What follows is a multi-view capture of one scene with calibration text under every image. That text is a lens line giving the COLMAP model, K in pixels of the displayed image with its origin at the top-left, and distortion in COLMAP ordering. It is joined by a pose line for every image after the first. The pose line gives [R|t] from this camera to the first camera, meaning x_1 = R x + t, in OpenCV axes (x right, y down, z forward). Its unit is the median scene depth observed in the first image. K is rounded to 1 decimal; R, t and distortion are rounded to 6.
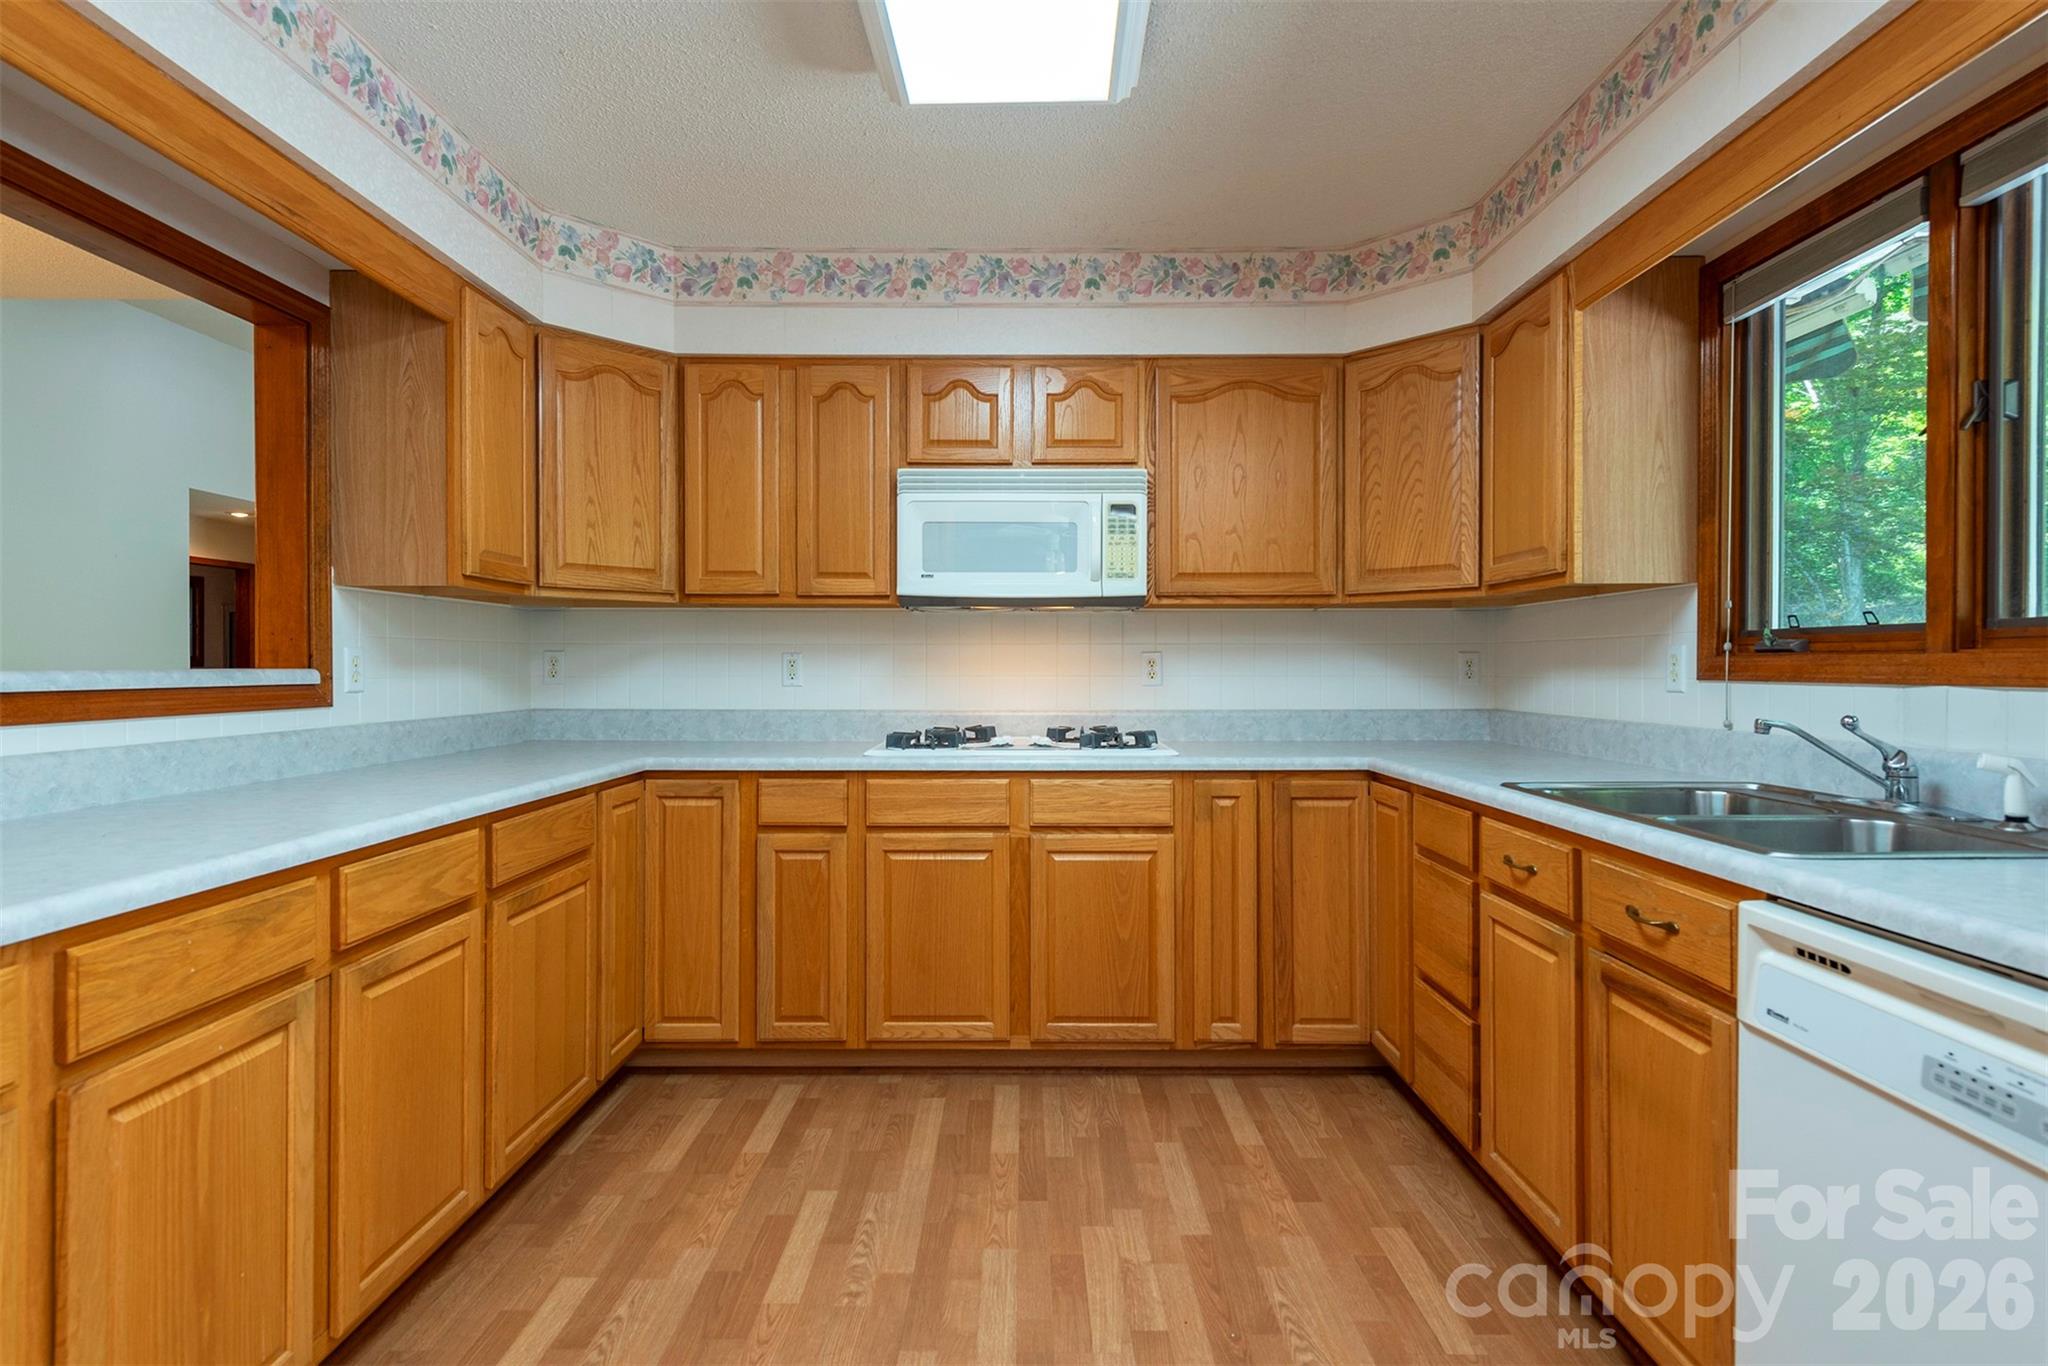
lens RADIAL K [[1048.8, 0, 1016.4], [0, 1048.8, 673.5], [0, 0, 1]] dist [0.010659, -0.001500]
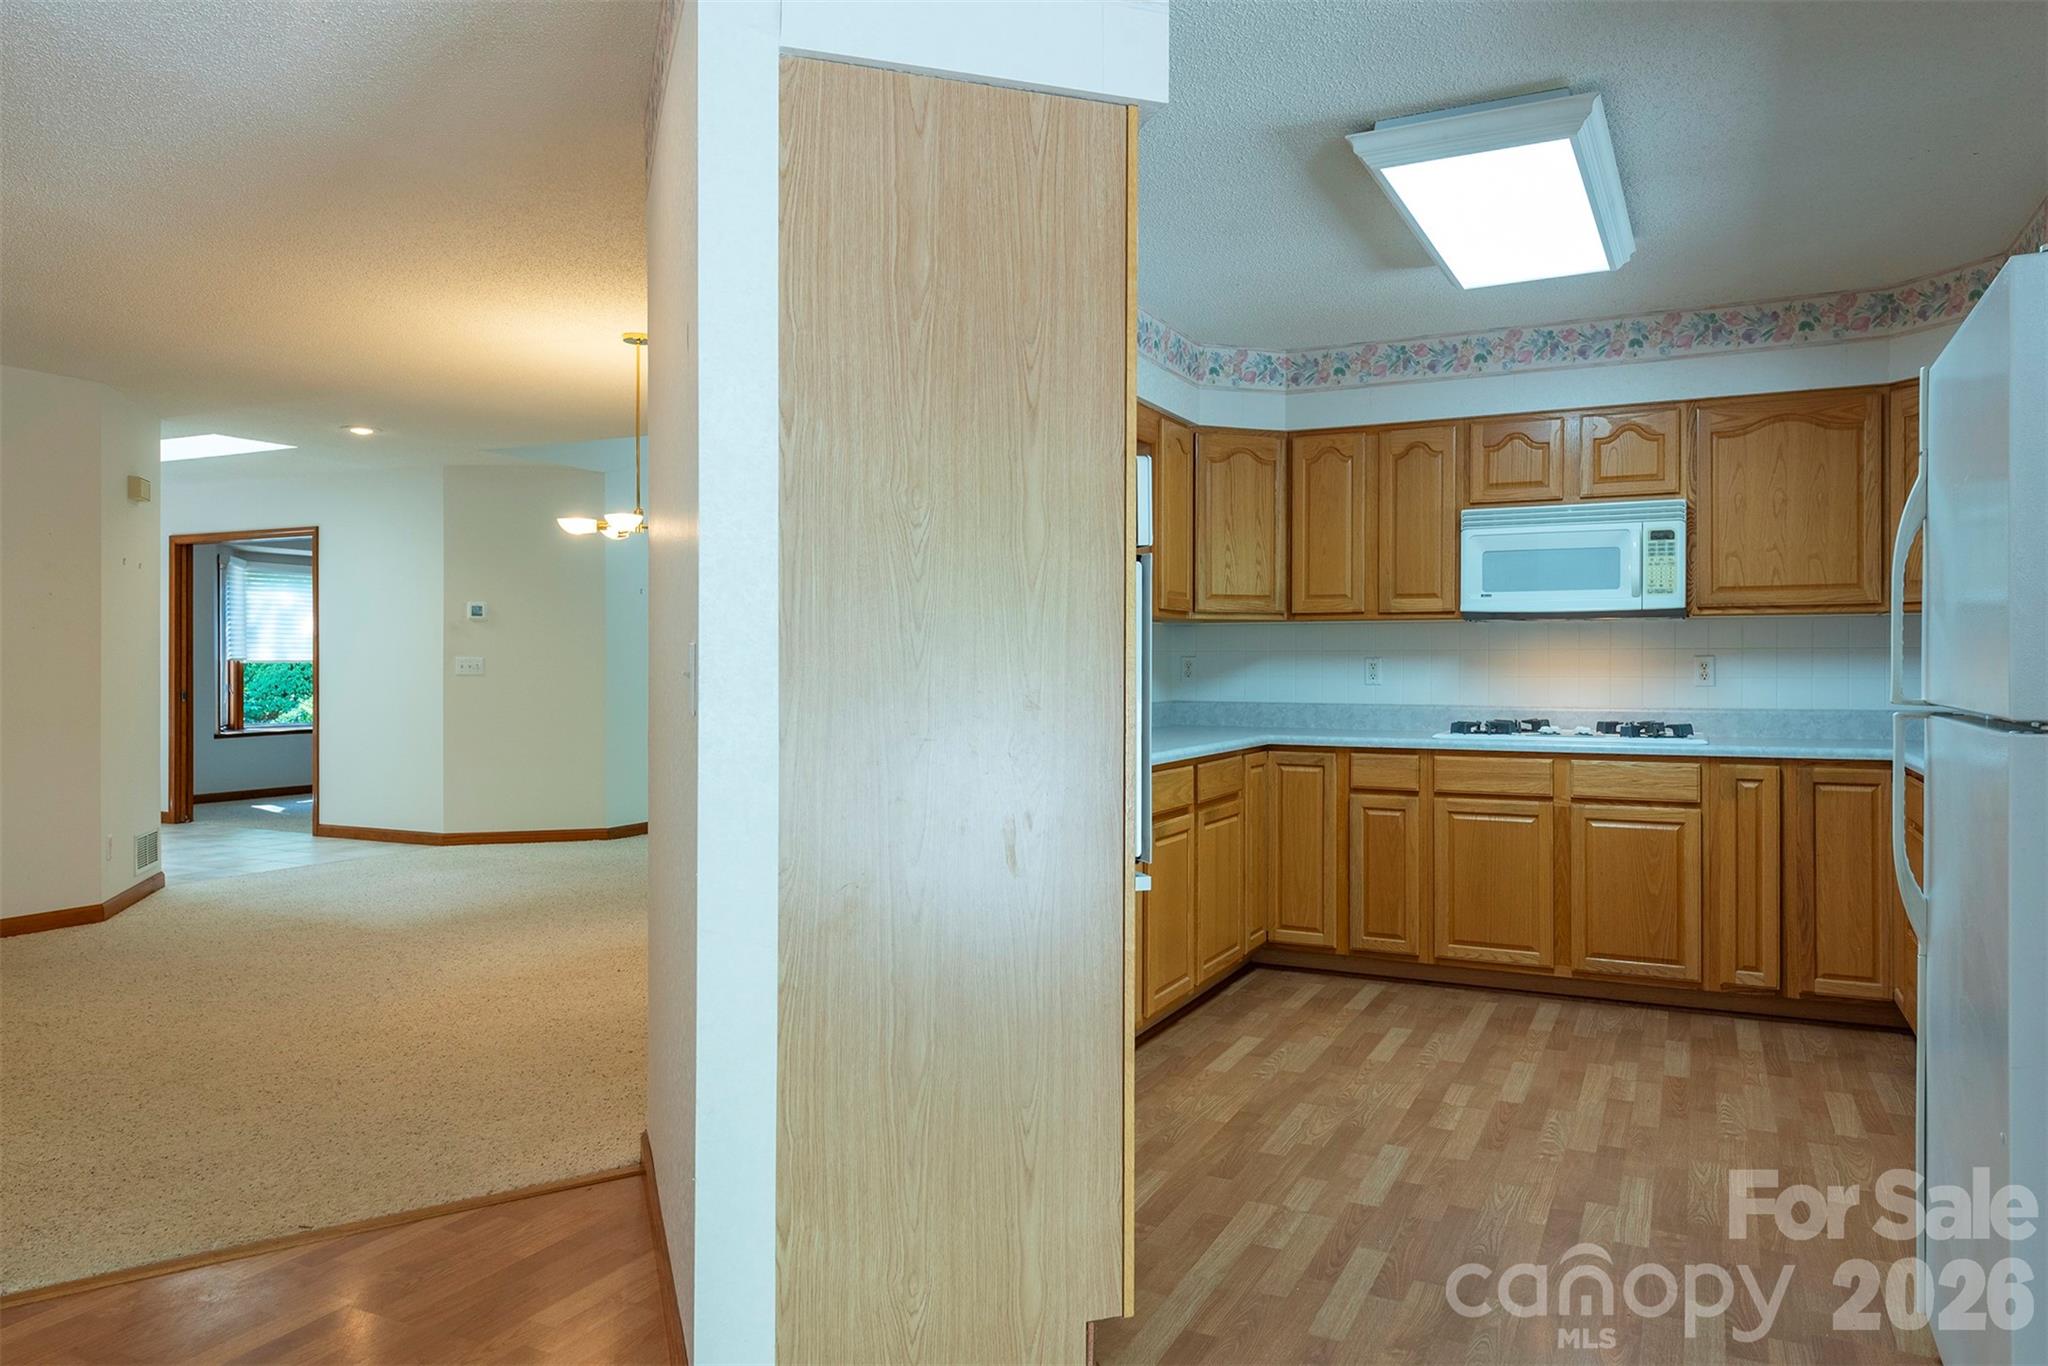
lens RADIAL K [[1378.0, 0, 1031.9], [0, 1378.0, 671.3], [0, 0, 1]] dist [0.024915, -0.016618]
pose [[0.906942, 0.001240, -0.421254, 0.123590], [-0.003012, 0.999989, -0.003541, 0.003910], [0.421245, 0.004480, 0.906936, -0.752198]]
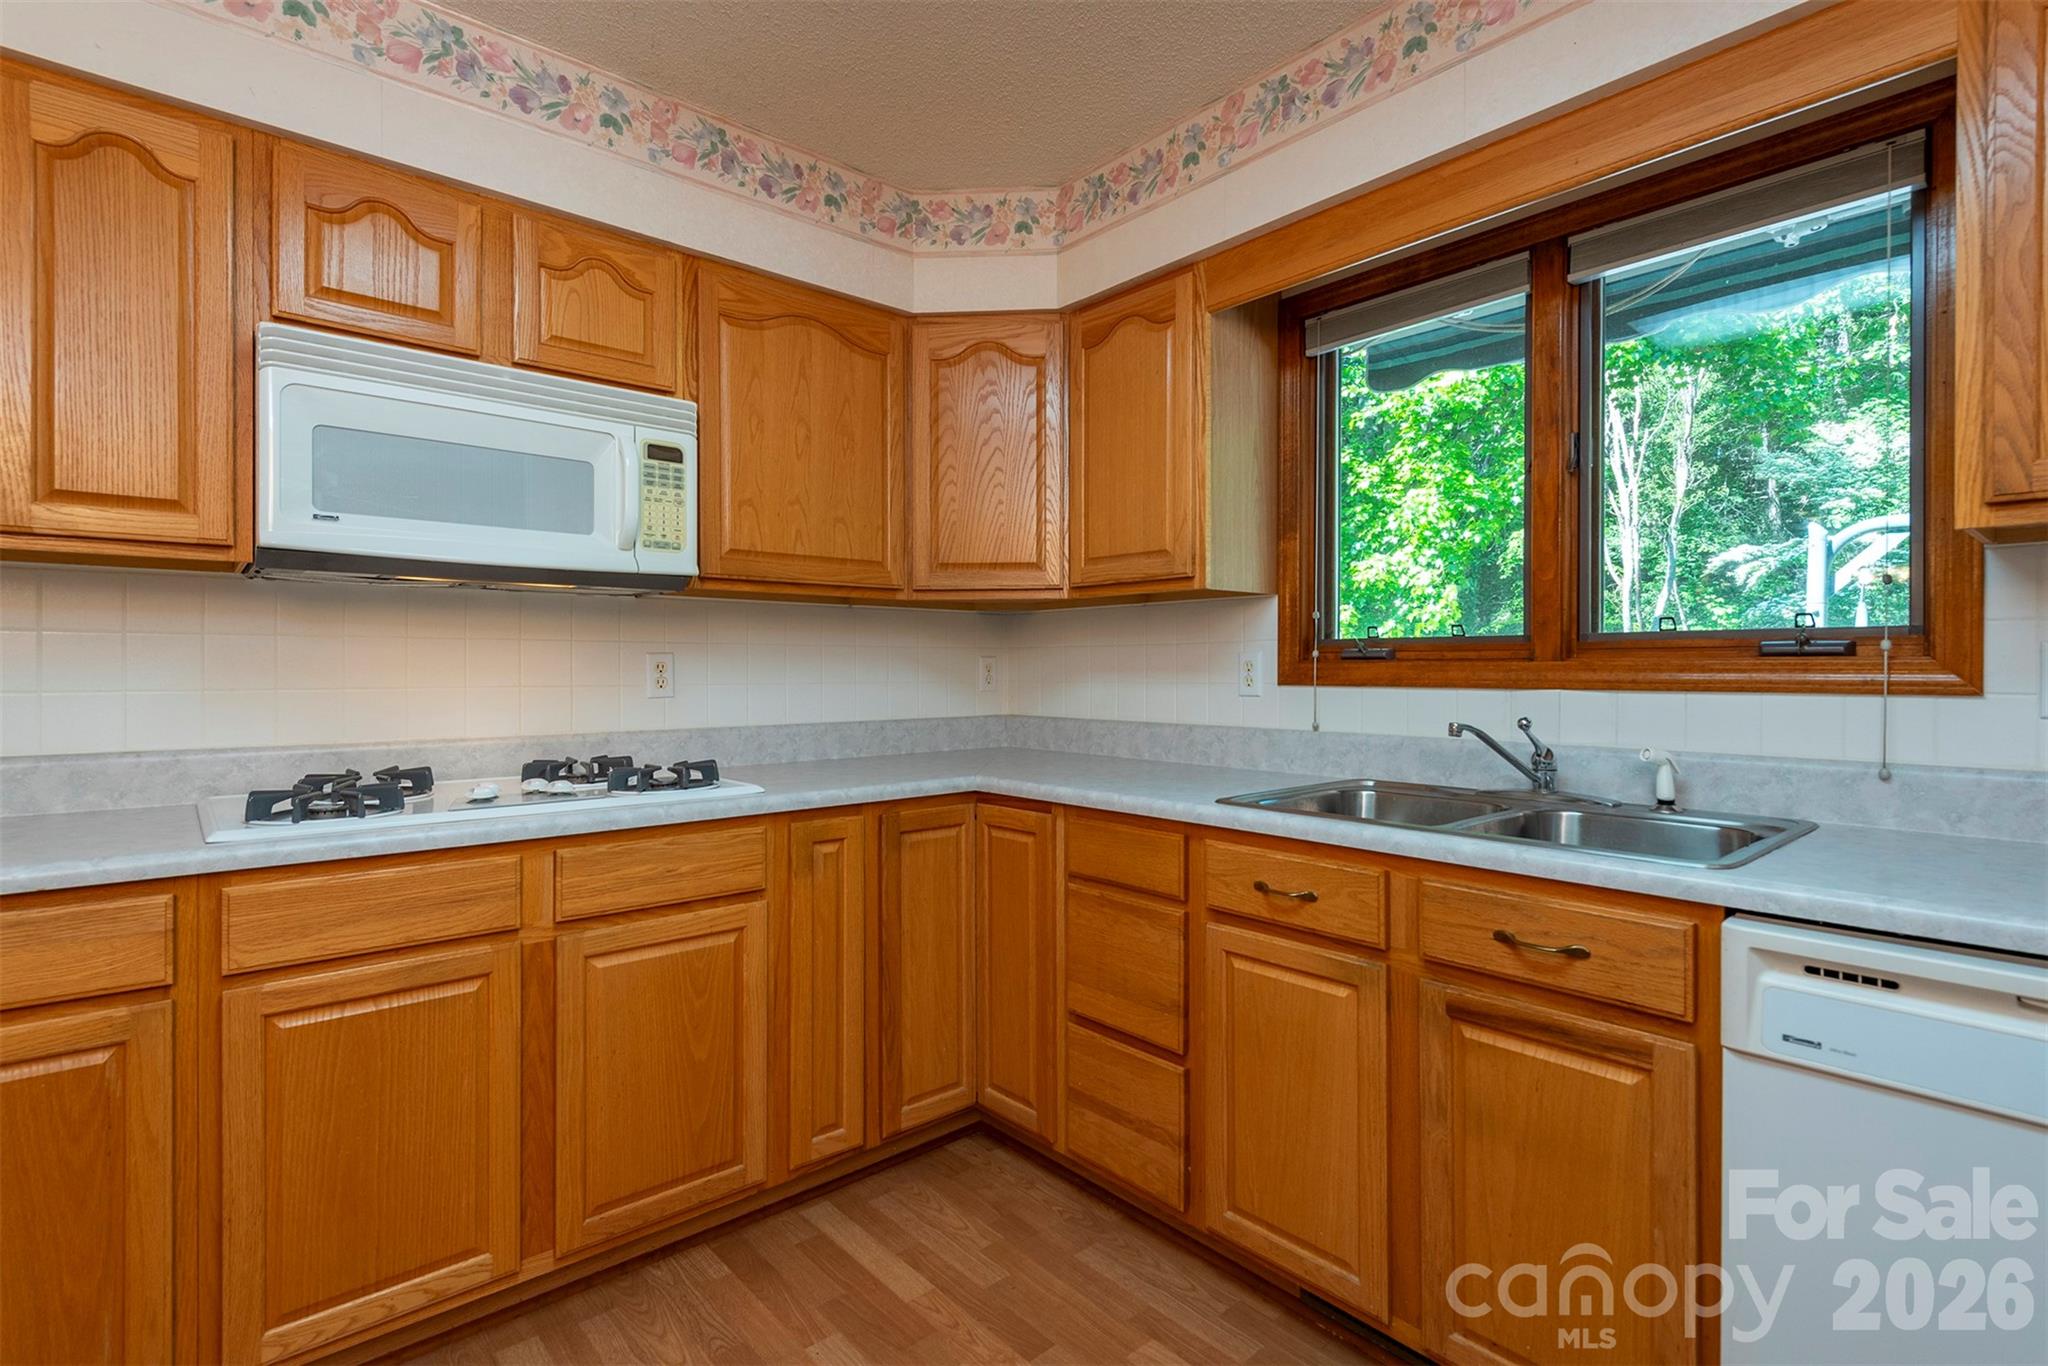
lens RADIAL K [[987.4, 0, 1060.5], [0, 987.4, 674.5], [0, 0, 1]] dist [0.010513, -0.004606]
pose [[0.740826, -0.003080, 0.671690, -0.163572], [0.004817, 0.999988, -0.000728, -0.003889], [-0.671680, 0.003775, 0.740832, 0.343241]]
